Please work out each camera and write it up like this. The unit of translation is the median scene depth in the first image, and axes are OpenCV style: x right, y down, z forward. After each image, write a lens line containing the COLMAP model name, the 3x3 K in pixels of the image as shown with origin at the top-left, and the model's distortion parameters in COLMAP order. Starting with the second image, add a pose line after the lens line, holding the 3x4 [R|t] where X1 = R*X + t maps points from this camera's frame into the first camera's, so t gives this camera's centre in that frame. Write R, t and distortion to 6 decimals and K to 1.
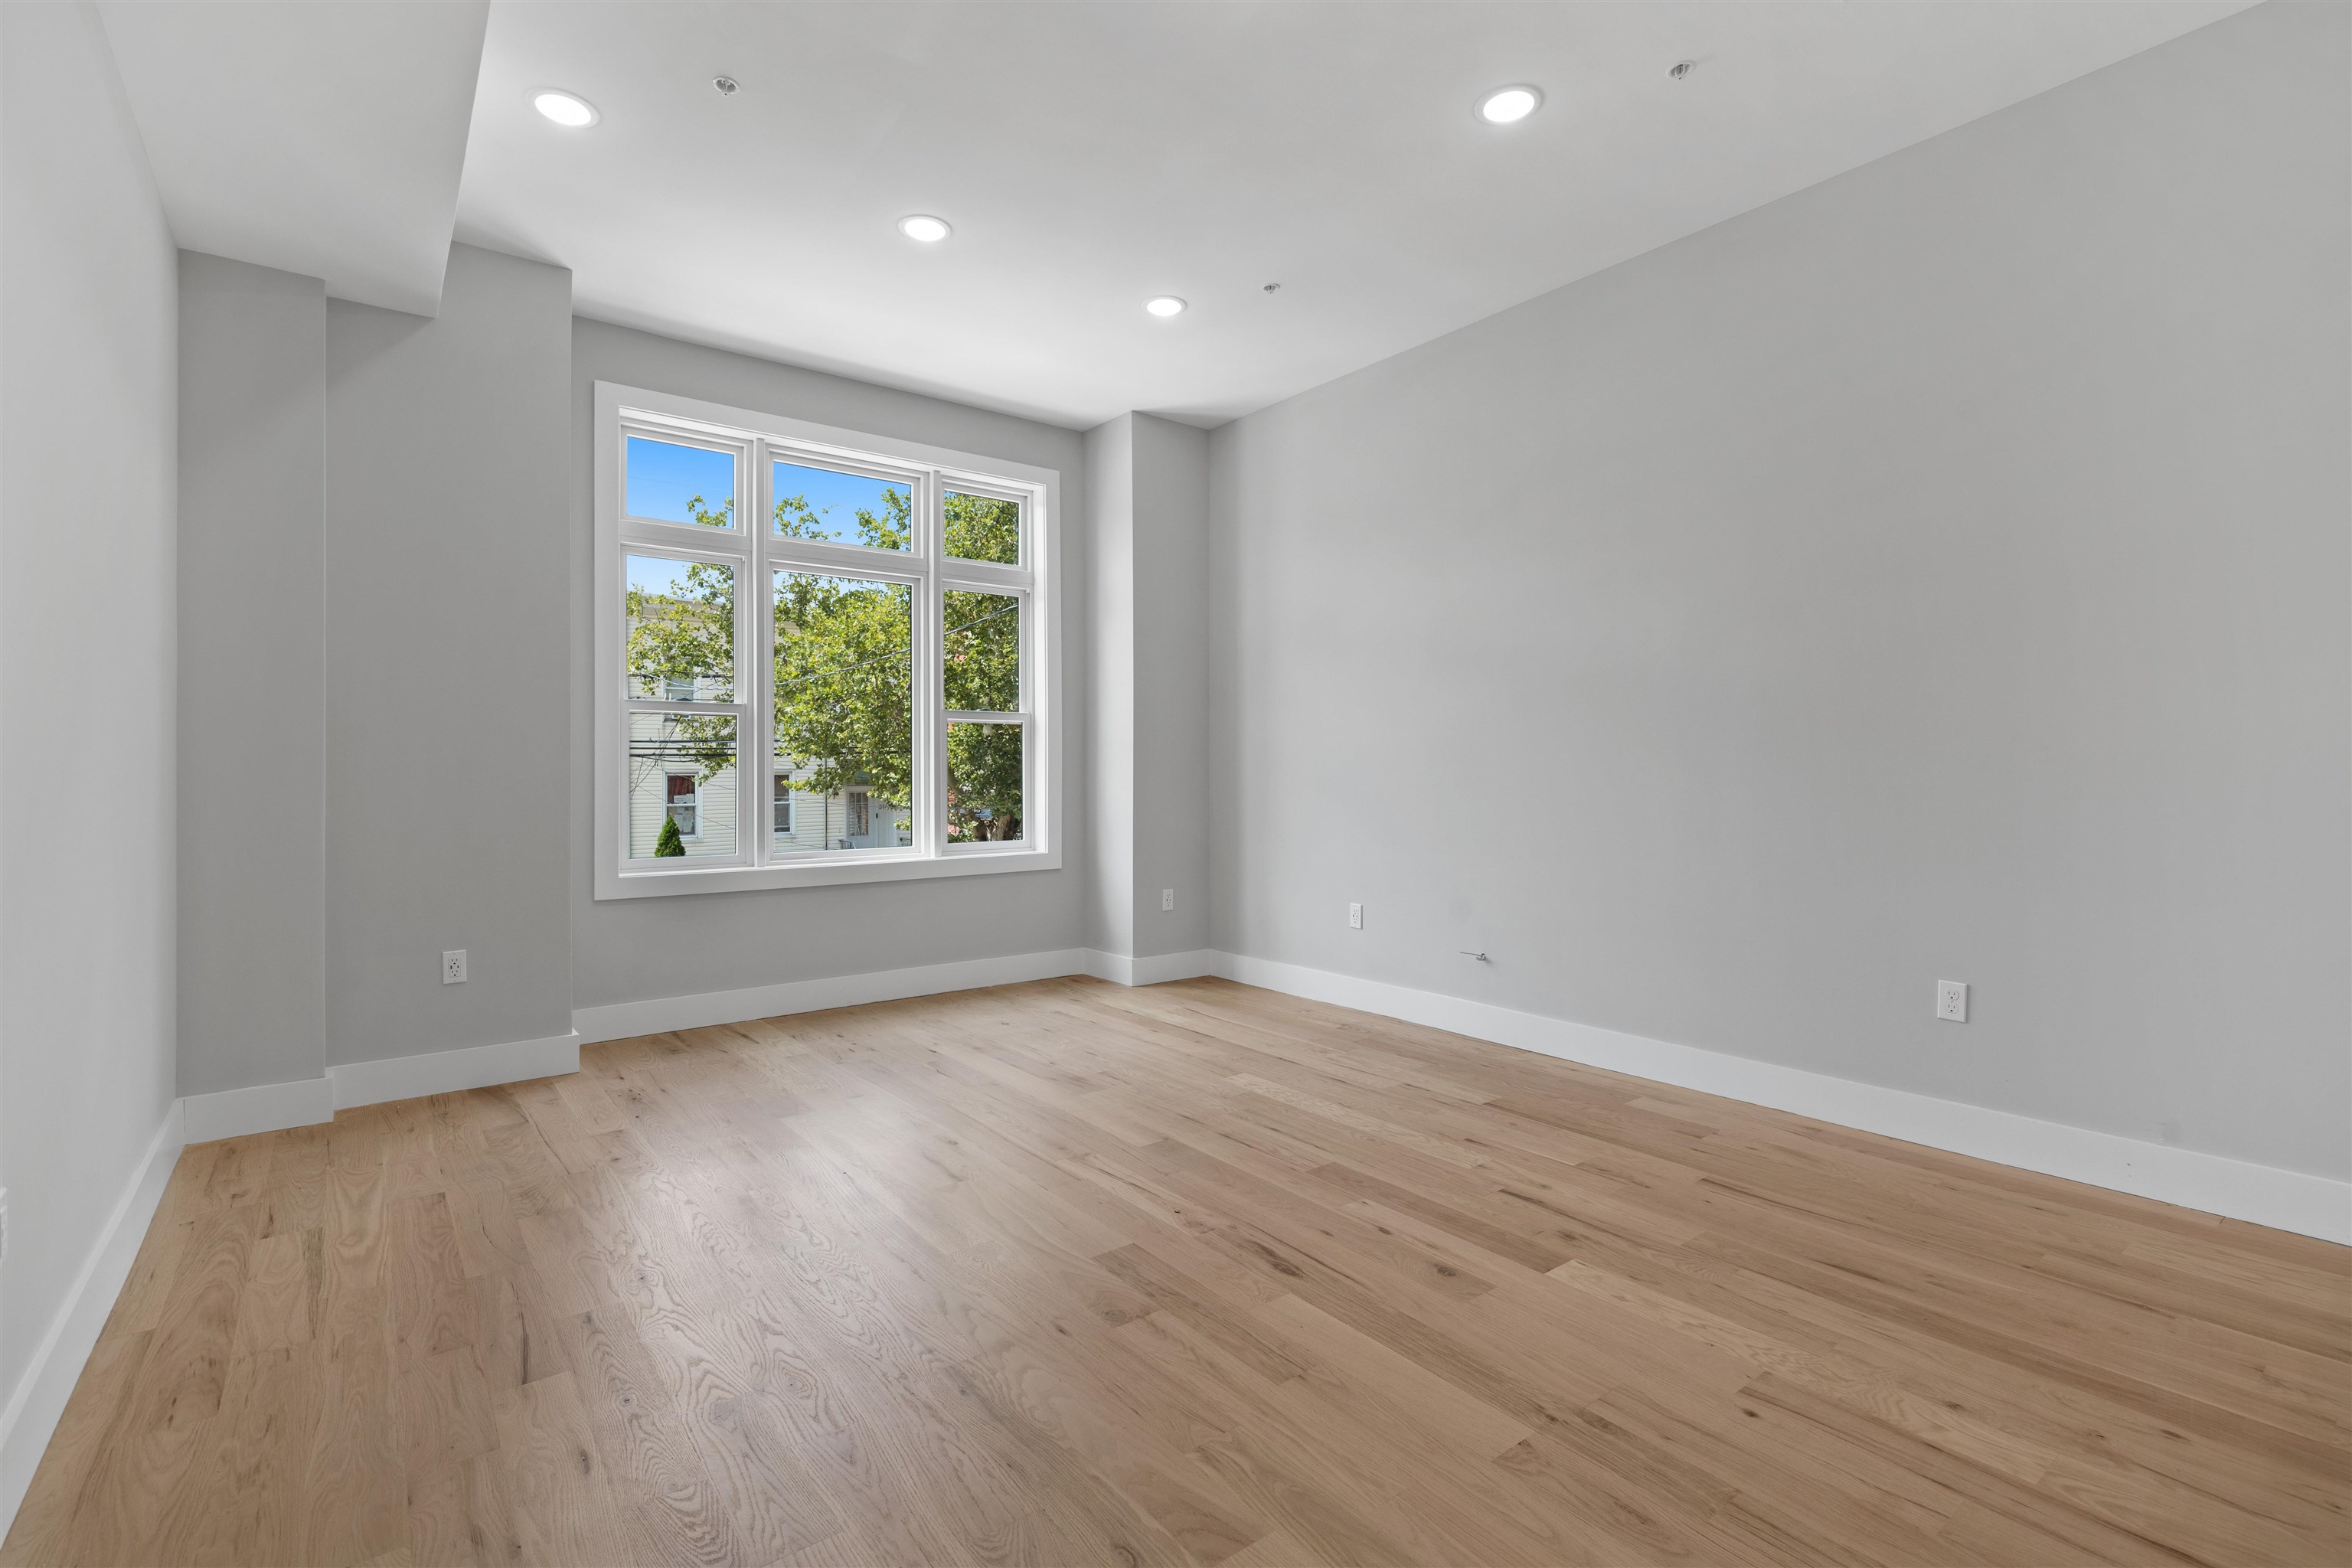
lens RADIAL K [[1036.8, 0, 1131.8], [0, 1036.8, 768.1], [0, 0, 1]] dist [-0.000753, 0.000163]
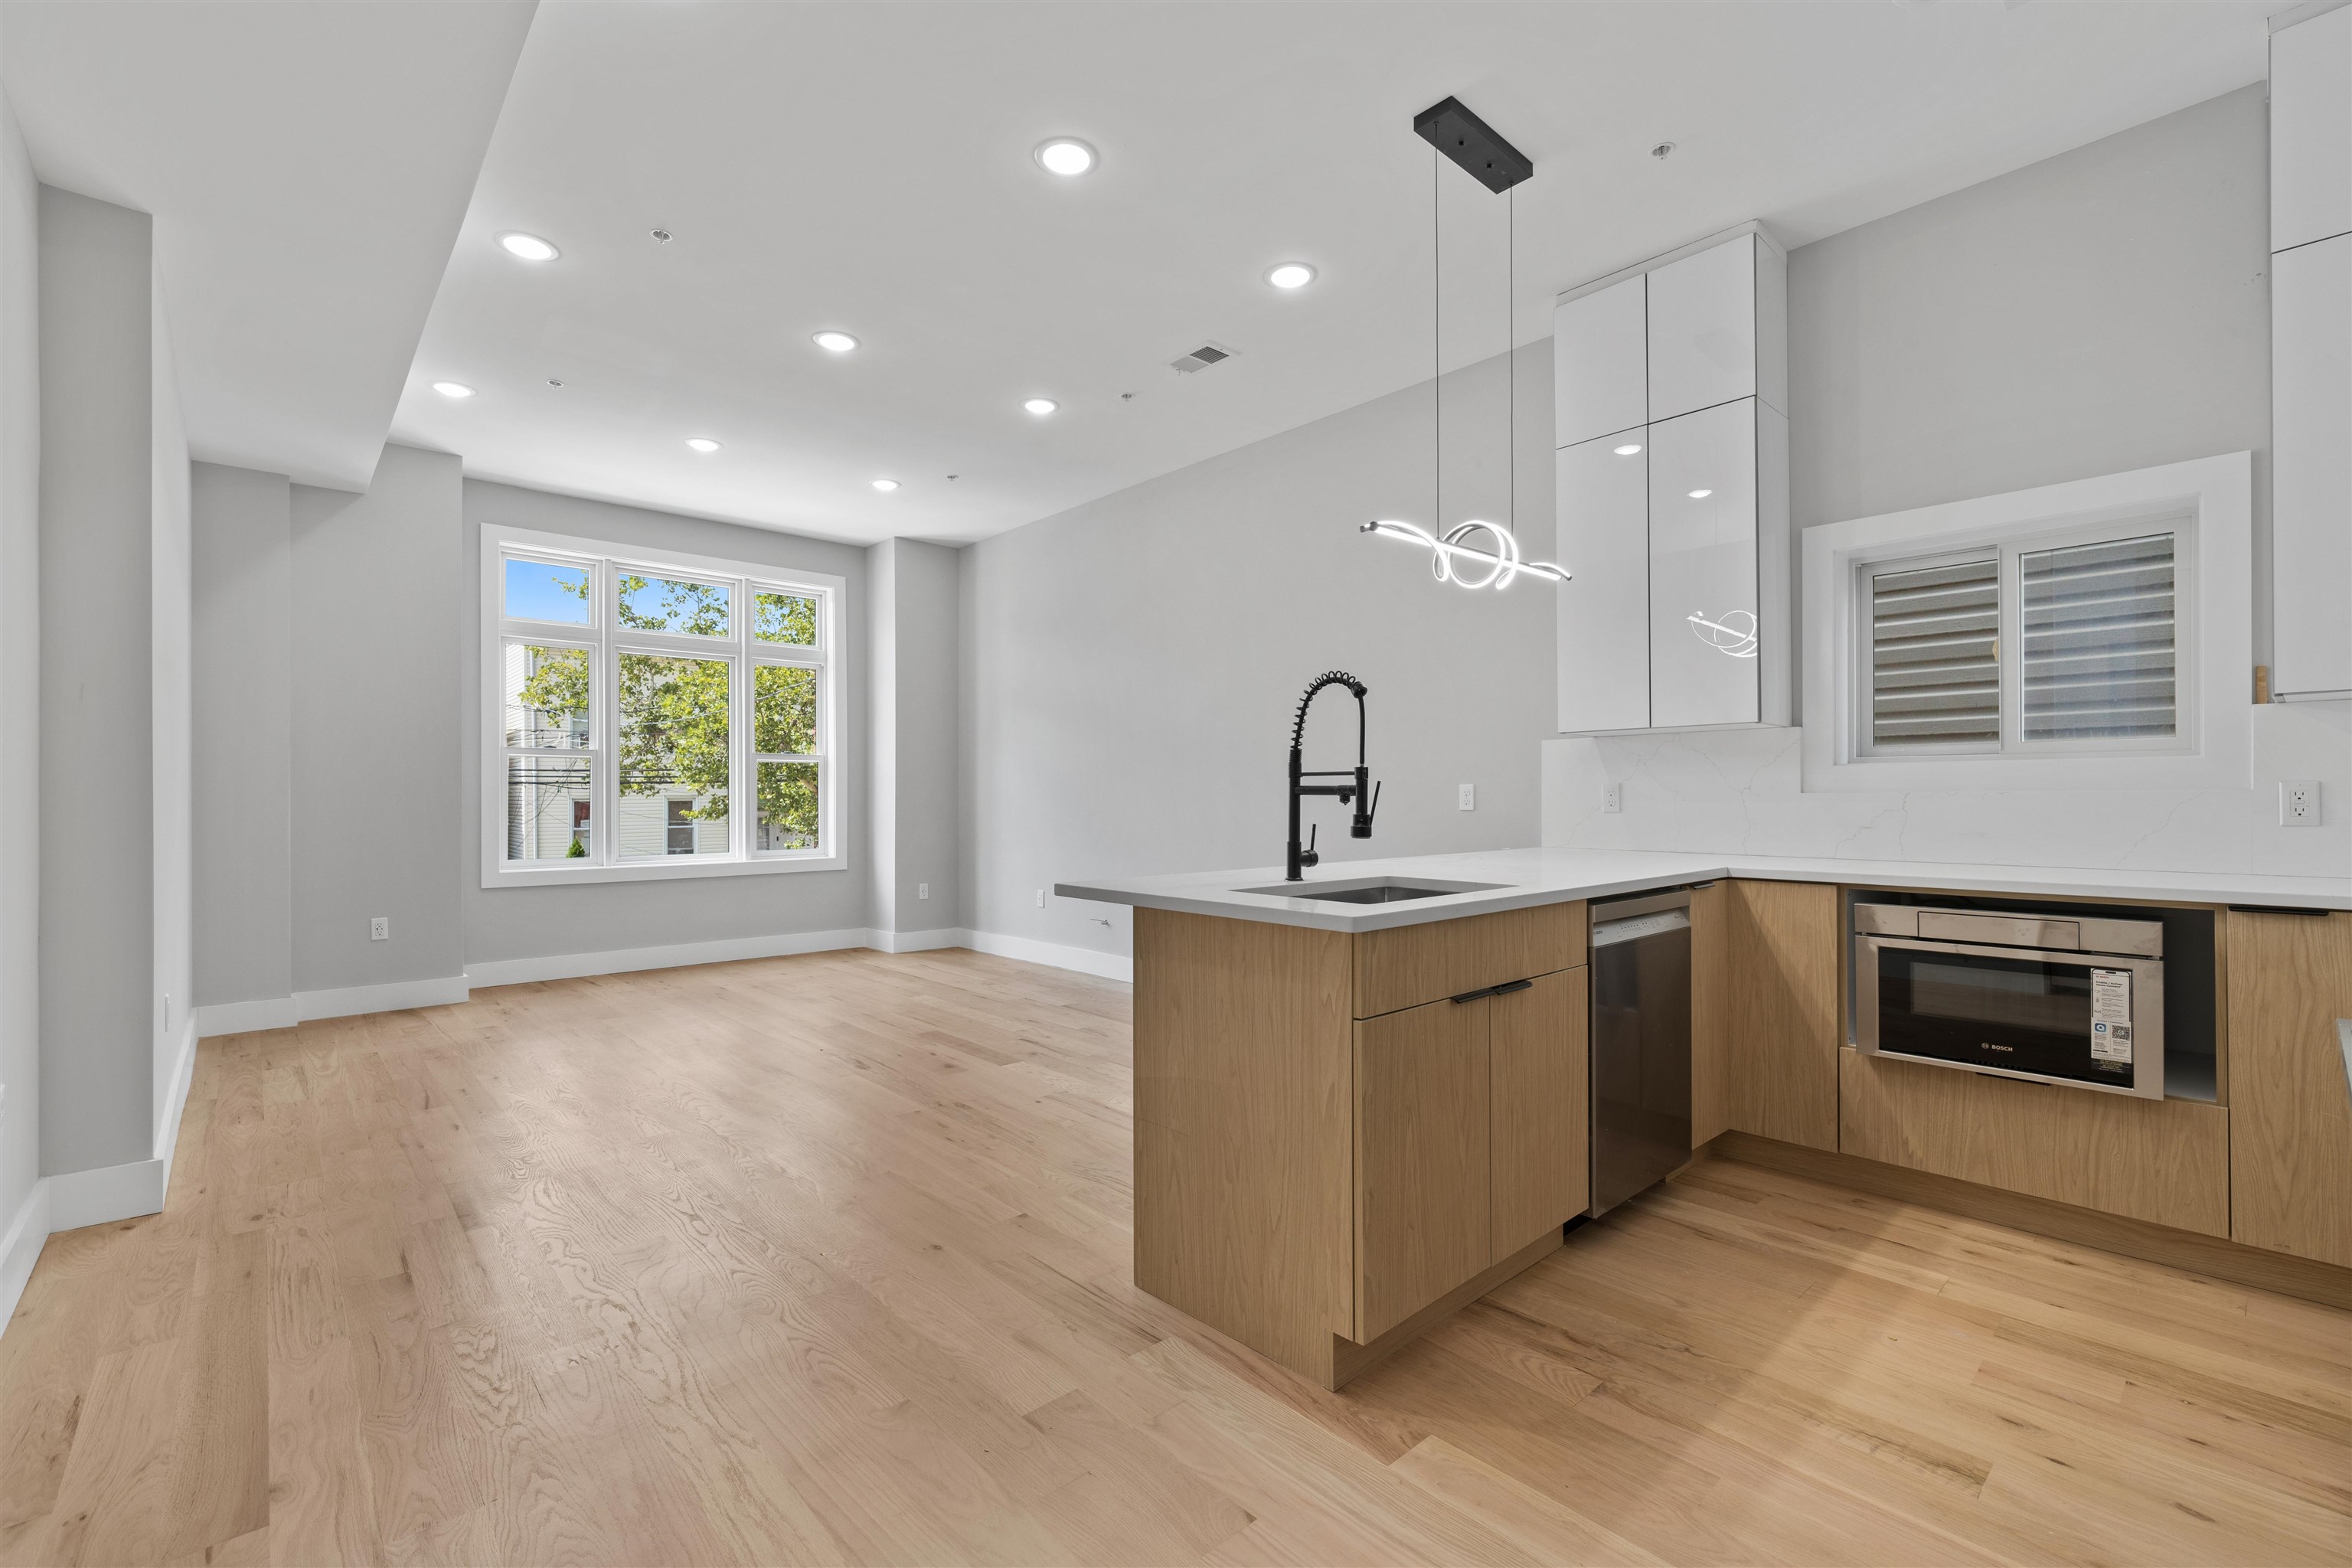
lens RADIAL K [[1036.8, 0, 1163.2], [0, 1036.8, 797.4], [0, 0, 1]] dist [-0.000753, 0.000163]
pose [[0.996643, 0.000132, 0.081874, 0.387550], [-0.000331, 0.999997, 0.002416, -0.001646], [-0.081874, -0.002435, 0.996640, -0.644120]]
